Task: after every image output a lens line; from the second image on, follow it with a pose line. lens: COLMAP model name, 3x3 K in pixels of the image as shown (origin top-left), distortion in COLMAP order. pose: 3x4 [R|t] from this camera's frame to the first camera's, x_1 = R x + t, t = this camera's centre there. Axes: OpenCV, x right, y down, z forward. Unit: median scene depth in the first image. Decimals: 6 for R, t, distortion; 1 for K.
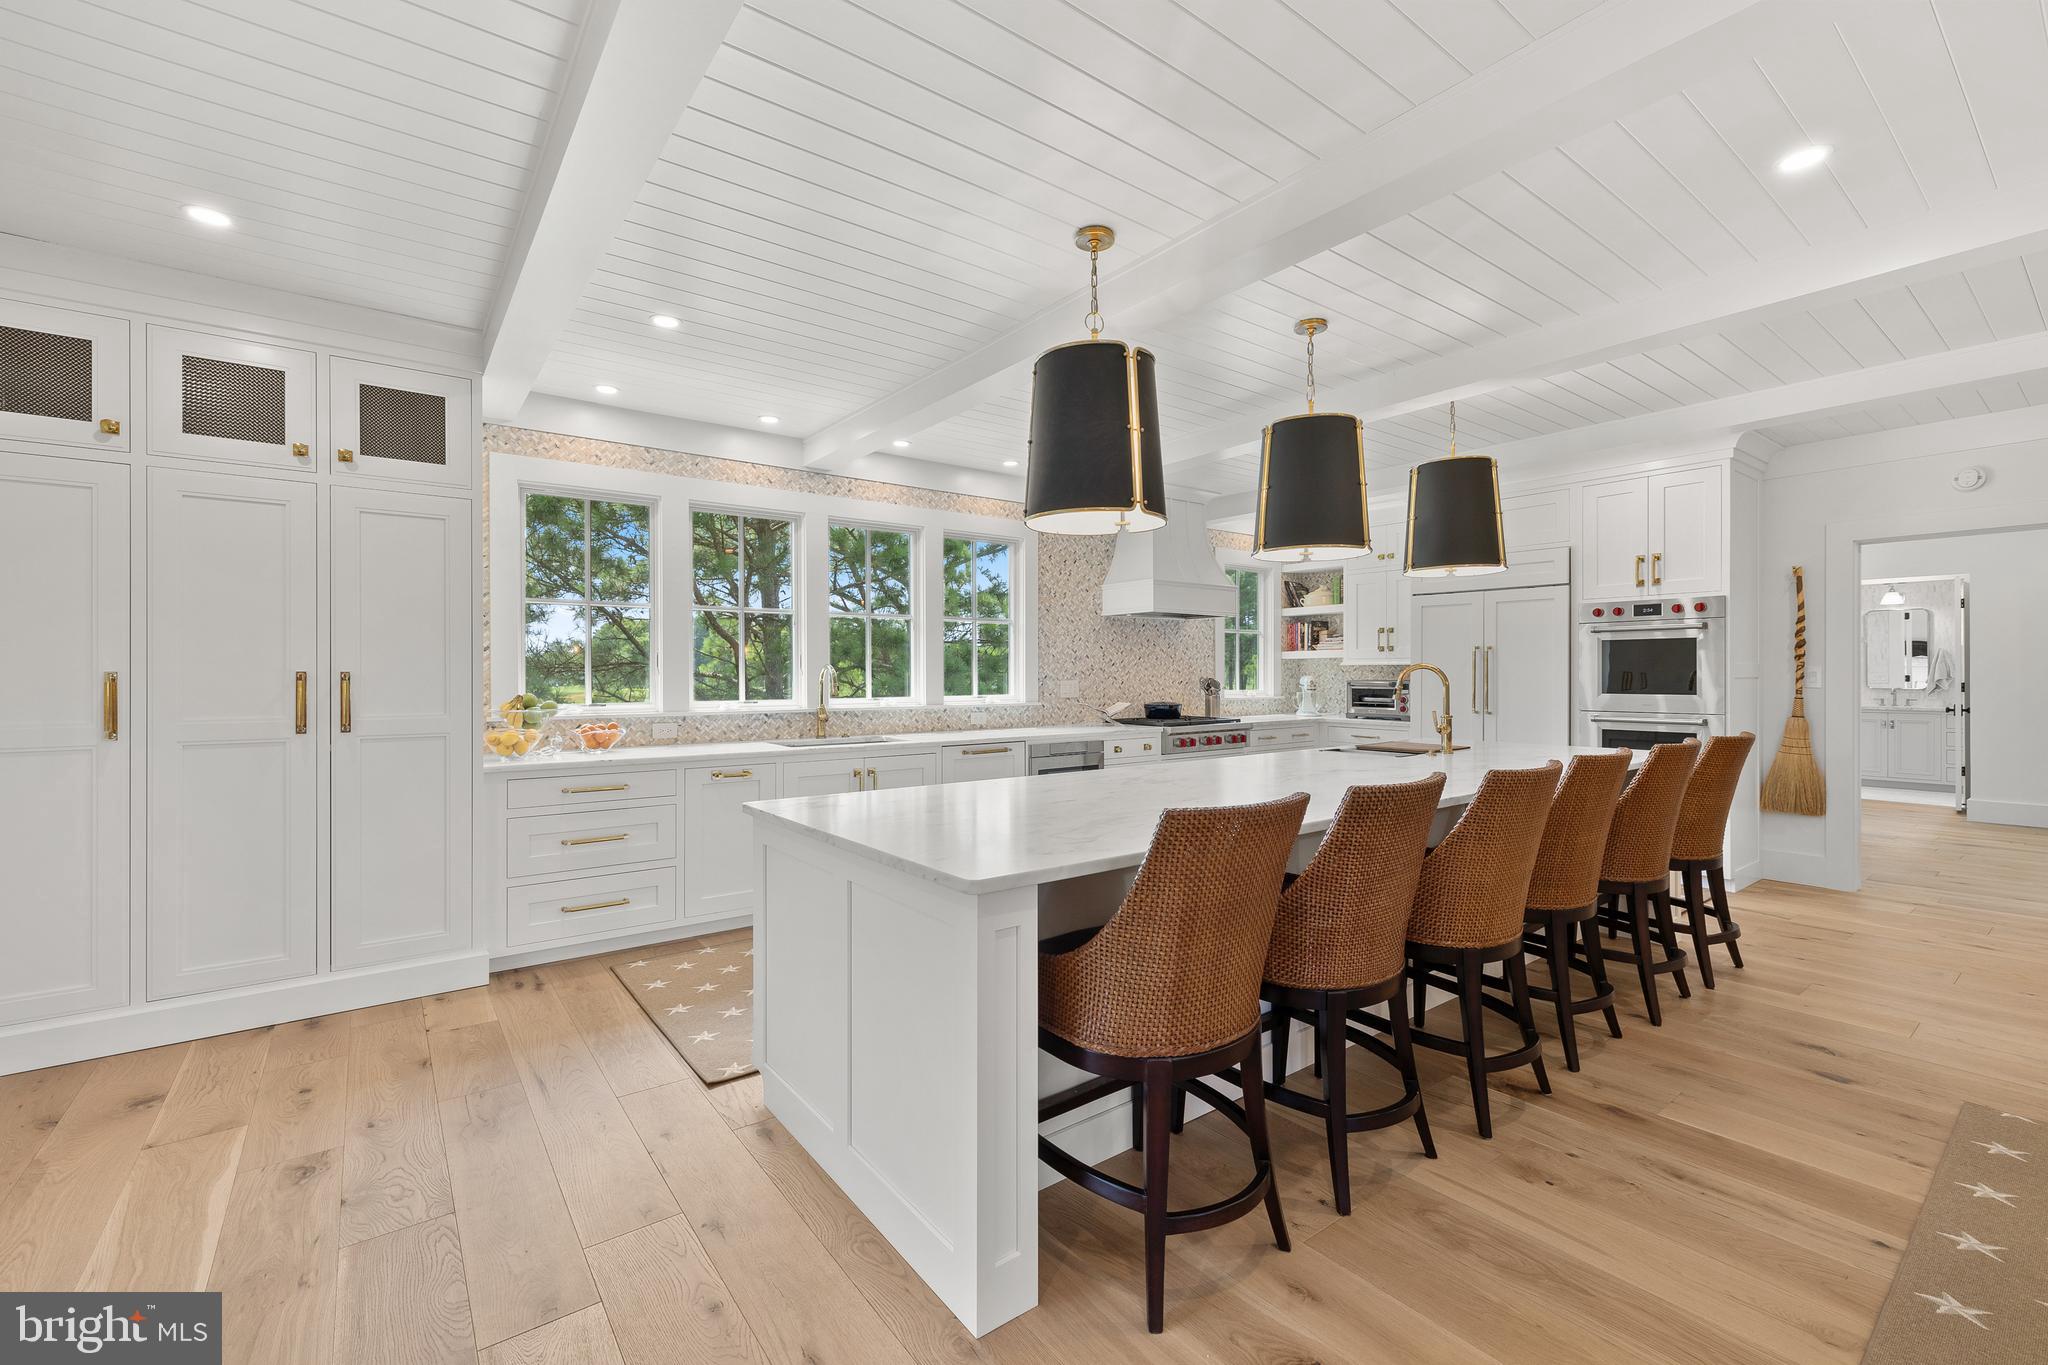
lens RADIAL K [[873.1, 0, 1025.0], [0, 873.1, 676.9], [0, 0, 1]] dist [0.001177, 0.000068]
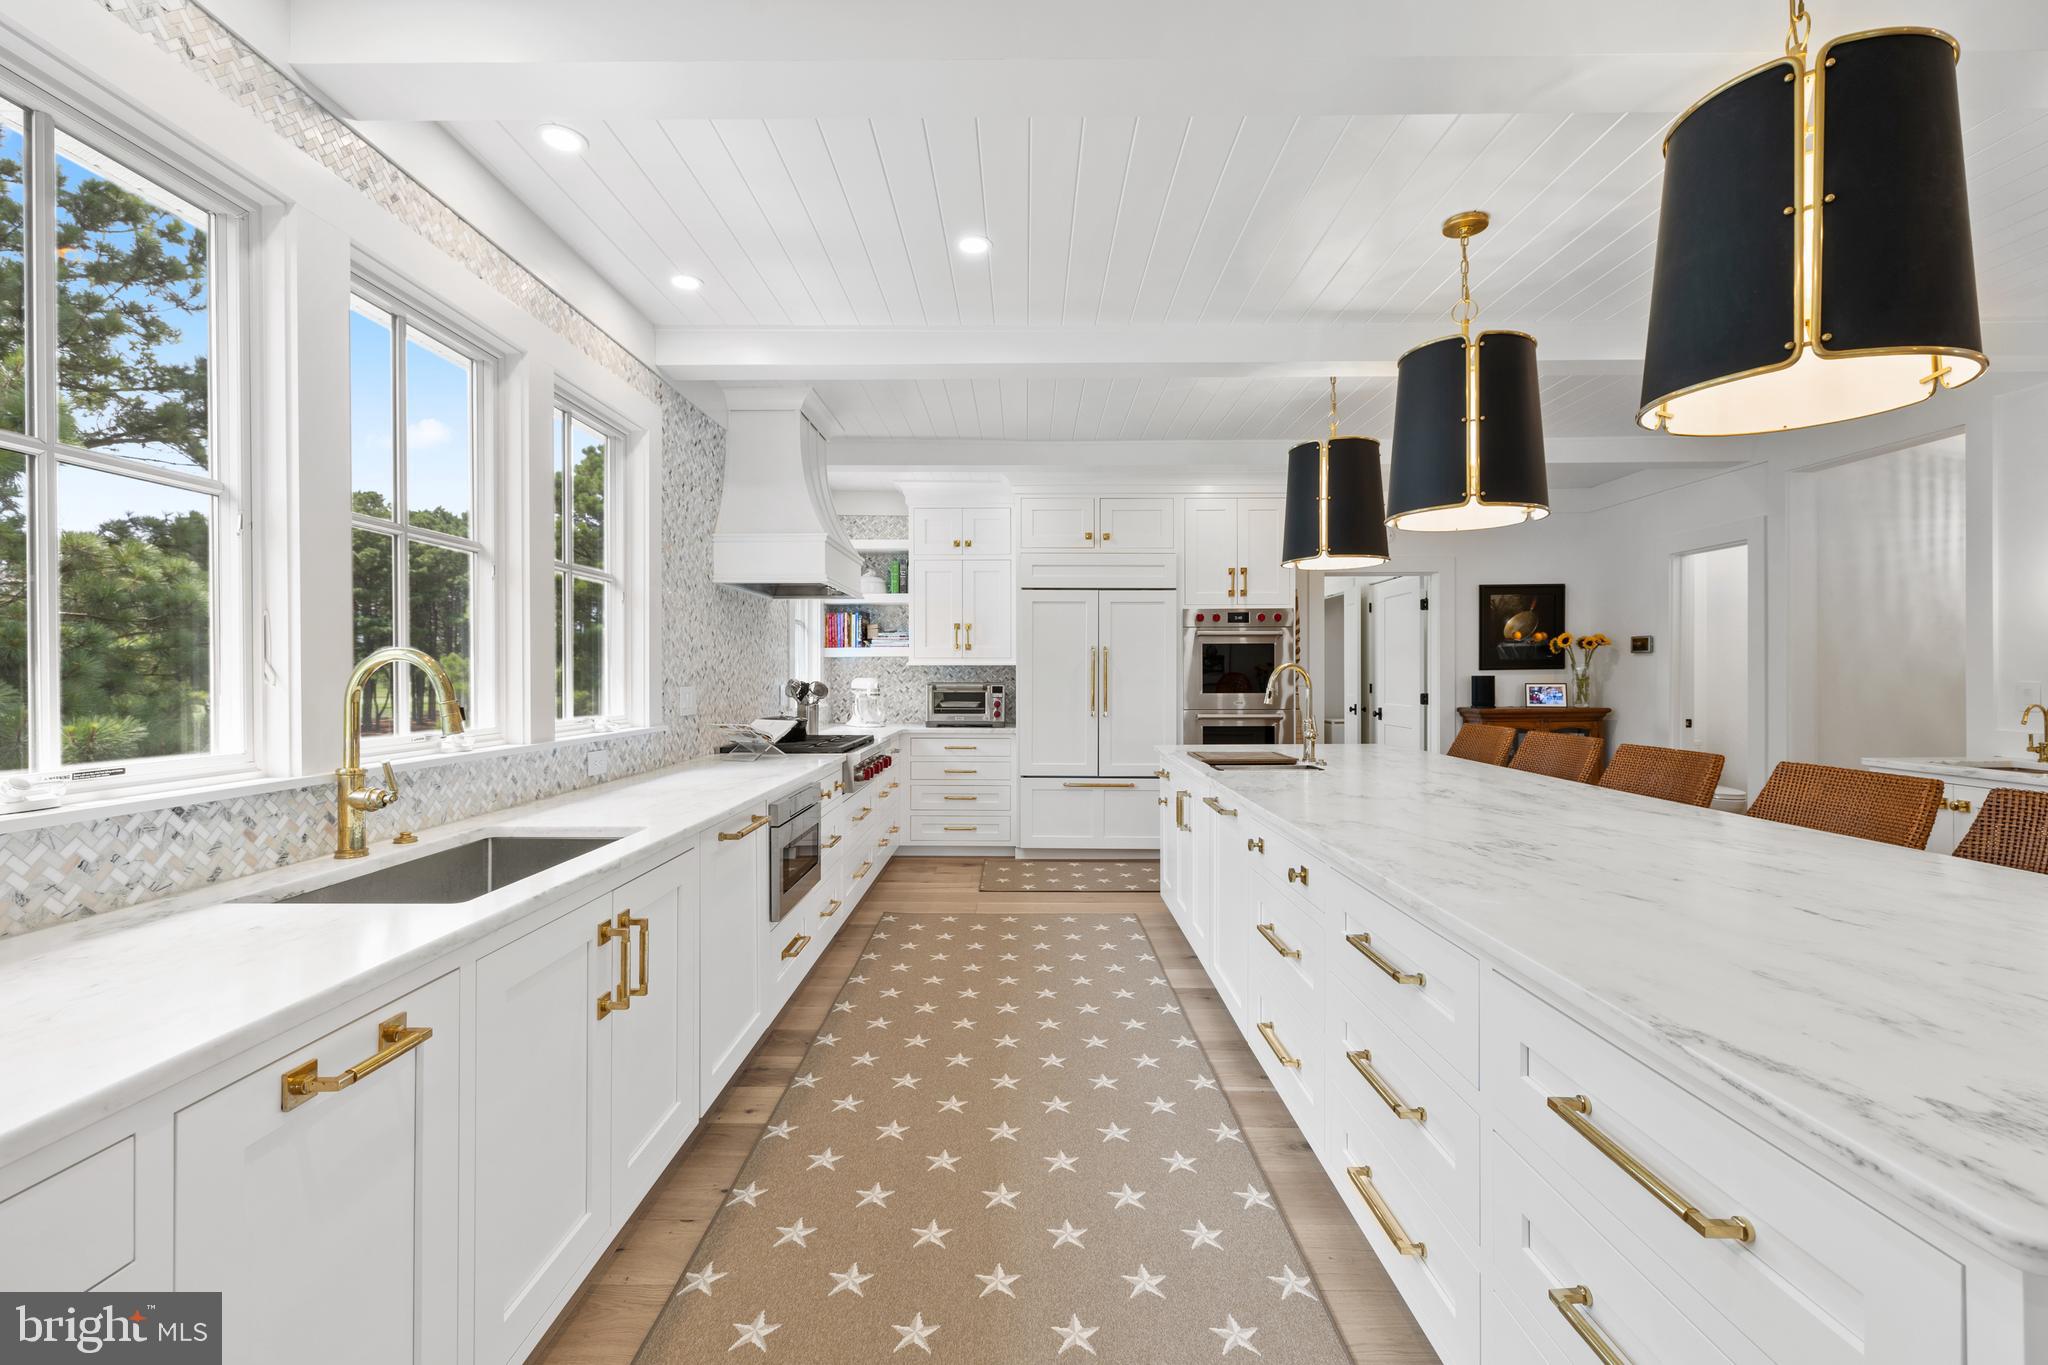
lens RADIAL K [[873.1, 0, 1027.6], [0, 873.1, 674.7], [0, 0, 1]] dist [0.001177, 0.000068]
pose [[0.598857, 0.000116, 0.800856, -0.294761], [0.005298, 0.999978, -0.004106, -0.000397], [-0.800839, 0.006702, 0.598842, 0.473161]]
